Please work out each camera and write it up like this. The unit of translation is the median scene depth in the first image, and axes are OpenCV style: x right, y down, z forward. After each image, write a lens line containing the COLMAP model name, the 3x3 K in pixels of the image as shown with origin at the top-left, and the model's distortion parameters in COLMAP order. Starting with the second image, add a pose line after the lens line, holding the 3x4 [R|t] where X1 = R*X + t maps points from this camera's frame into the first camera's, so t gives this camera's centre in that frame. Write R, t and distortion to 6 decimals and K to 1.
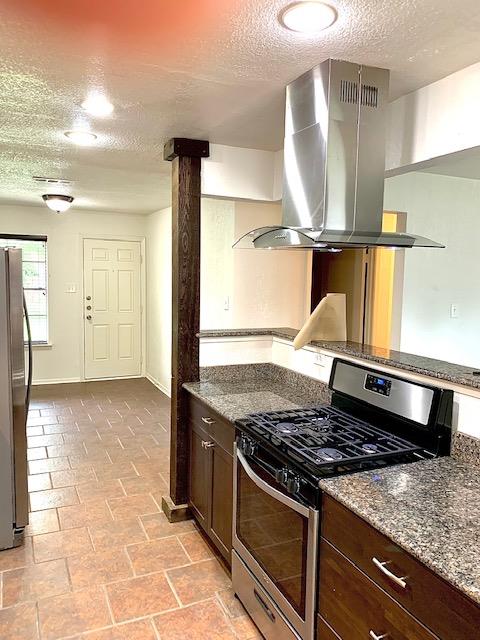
lens RADIAL K [[493.9, 0, 240.0], [0, 493.9, 320.0], [0, 0, 1]] dist [0.001462, -0.001718]
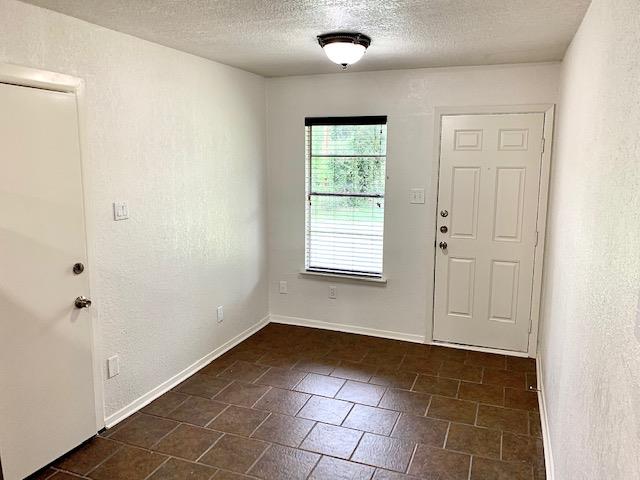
lens RADIAL K [[493.9, 0, 320.0], [0, 493.9, 240.0], [0, 0, 1]] dist [0.001462, -0.001718]
pose [[0.695323, 0.099553, -0.711769, 0.025582], [-0.059275, 0.994929, 0.081252, -0.052165], [0.716249, -0.014306, 0.697698, 0.460294]]
